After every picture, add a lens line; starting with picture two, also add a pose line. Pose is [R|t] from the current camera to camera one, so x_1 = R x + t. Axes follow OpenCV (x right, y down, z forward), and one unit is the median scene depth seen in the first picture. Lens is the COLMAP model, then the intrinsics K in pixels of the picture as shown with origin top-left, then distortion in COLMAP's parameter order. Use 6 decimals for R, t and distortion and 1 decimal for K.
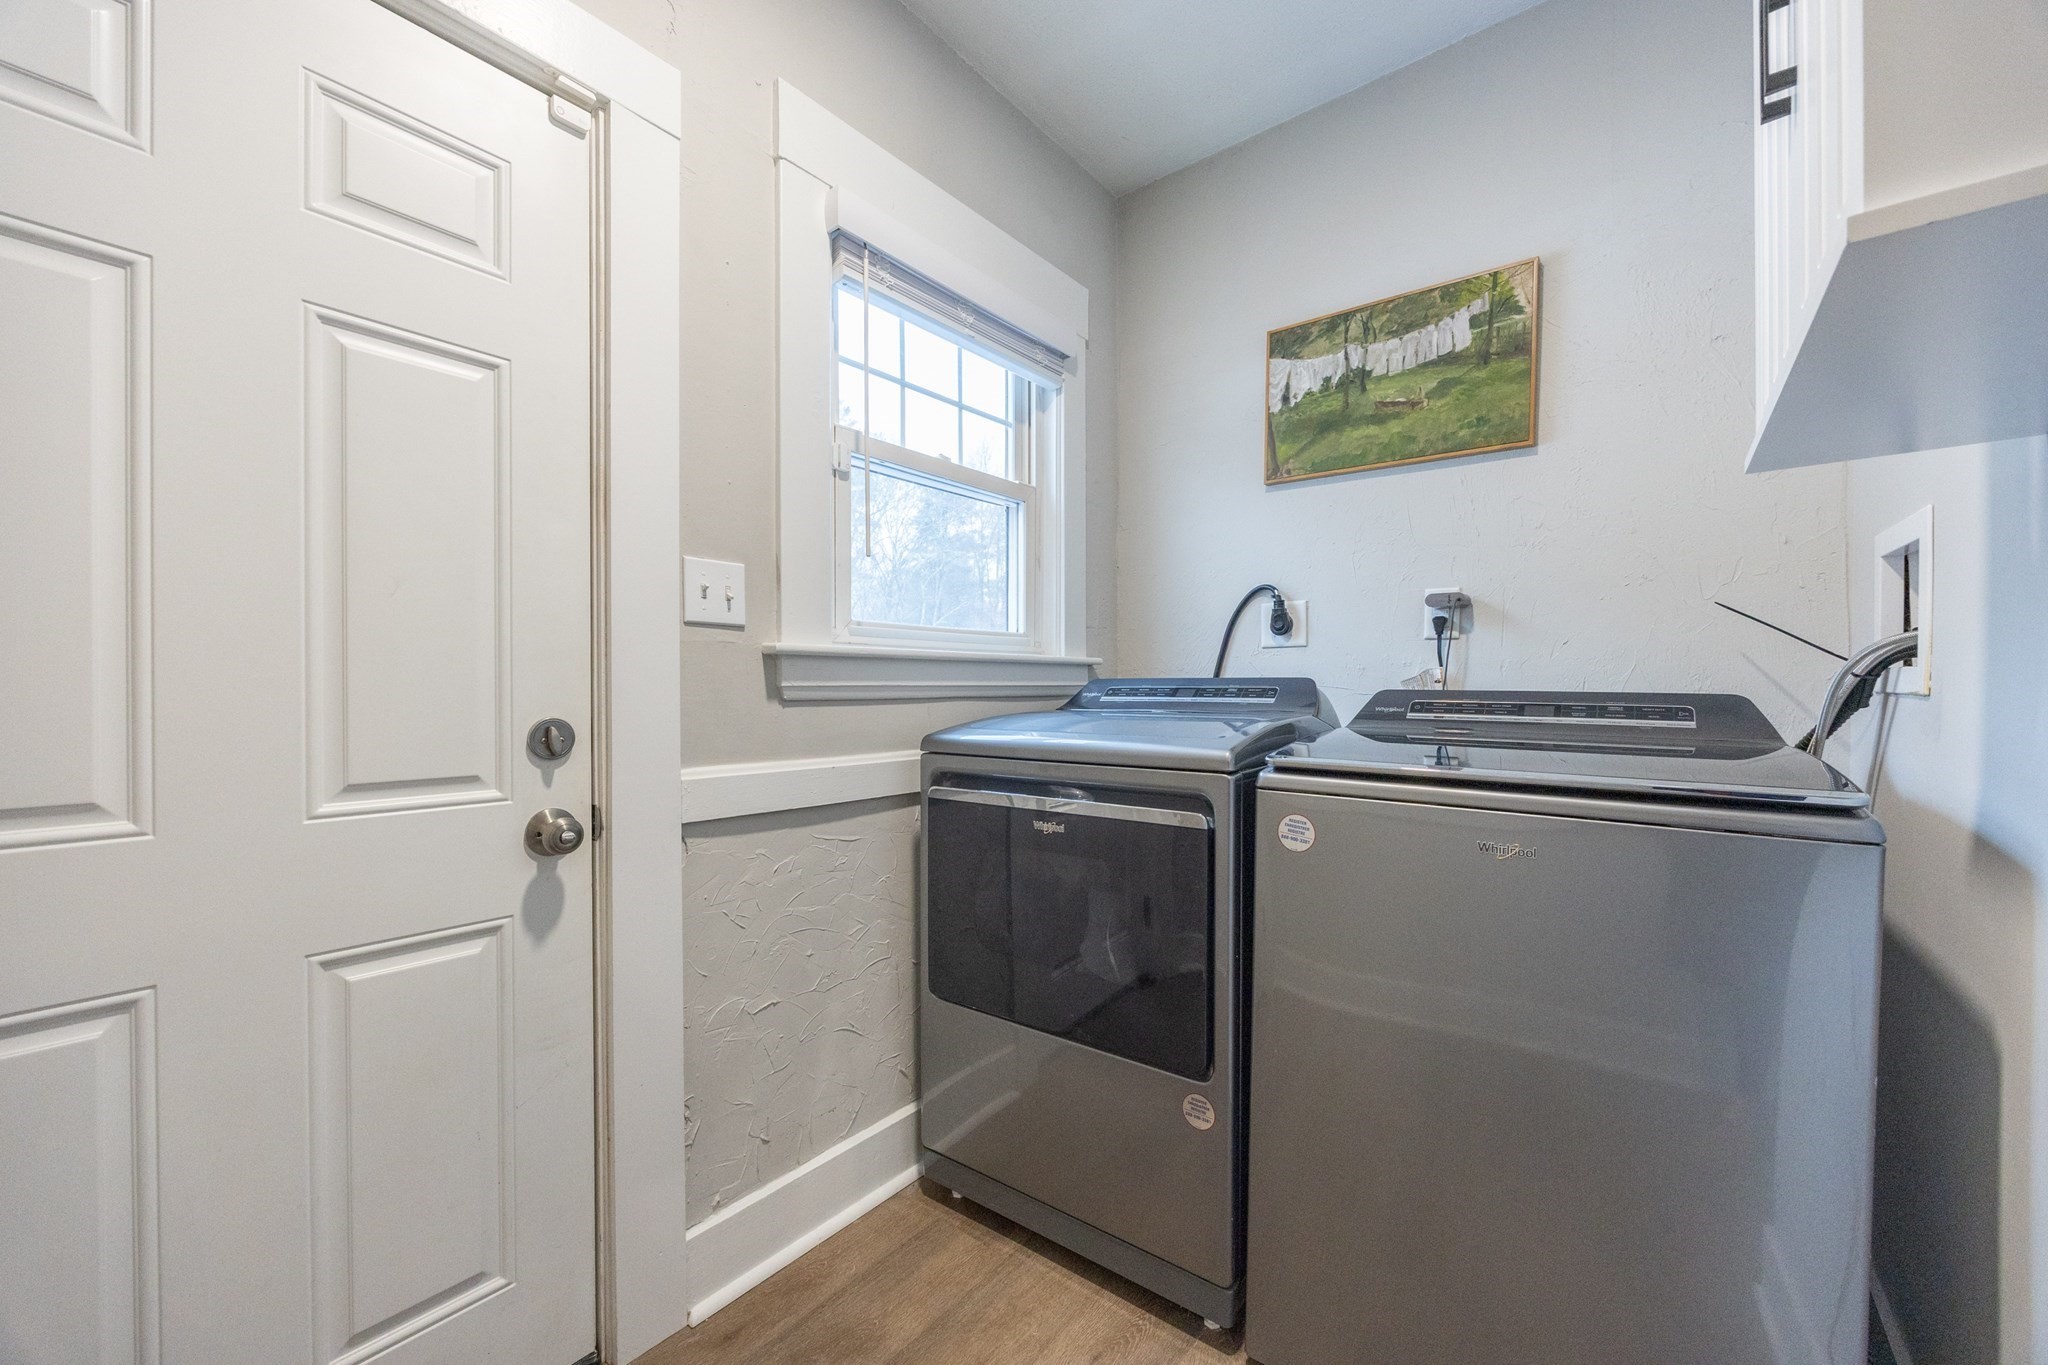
lens RADIAL K [[785.8, 0, 1042.1], [0, 785.8, 694.2], [0, 0, 1]] dist [-0.005759, 0.000063]
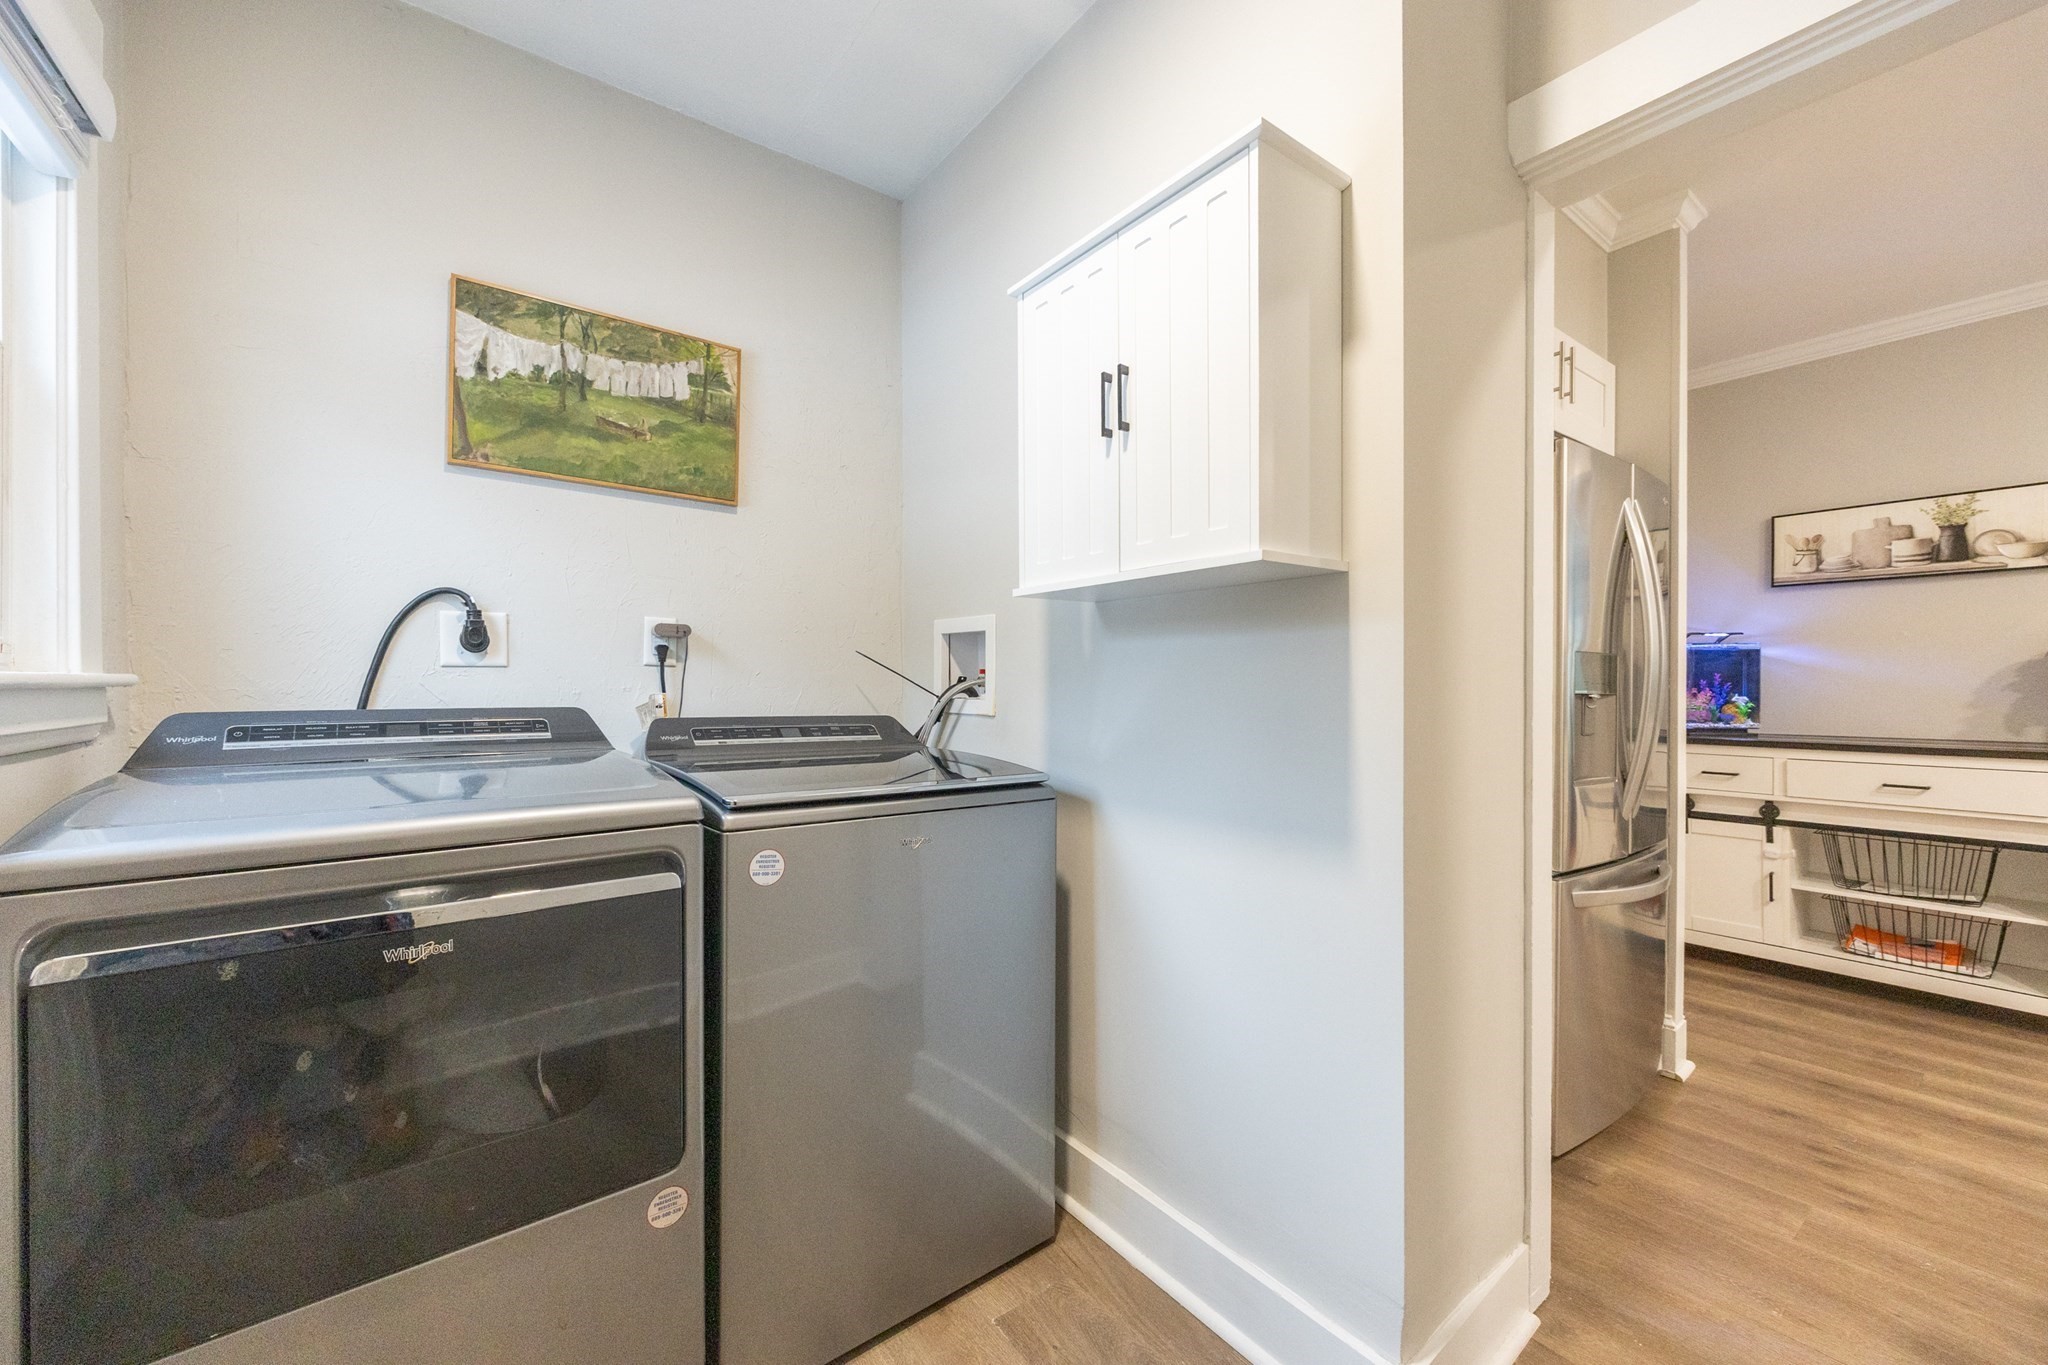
lens RADIAL K [[785.8, 0, 1040.7], [0, 785.8, 685.1], [0, 0, 1]] dist [-0.005759, 0.000063]
pose [[0.247263, 0.001372, 0.968947, -0.380649], [0.006242, 0.999976, -0.003009, -0.038556], [-0.968928, 0.006792, 0.247248, 0.247729]]
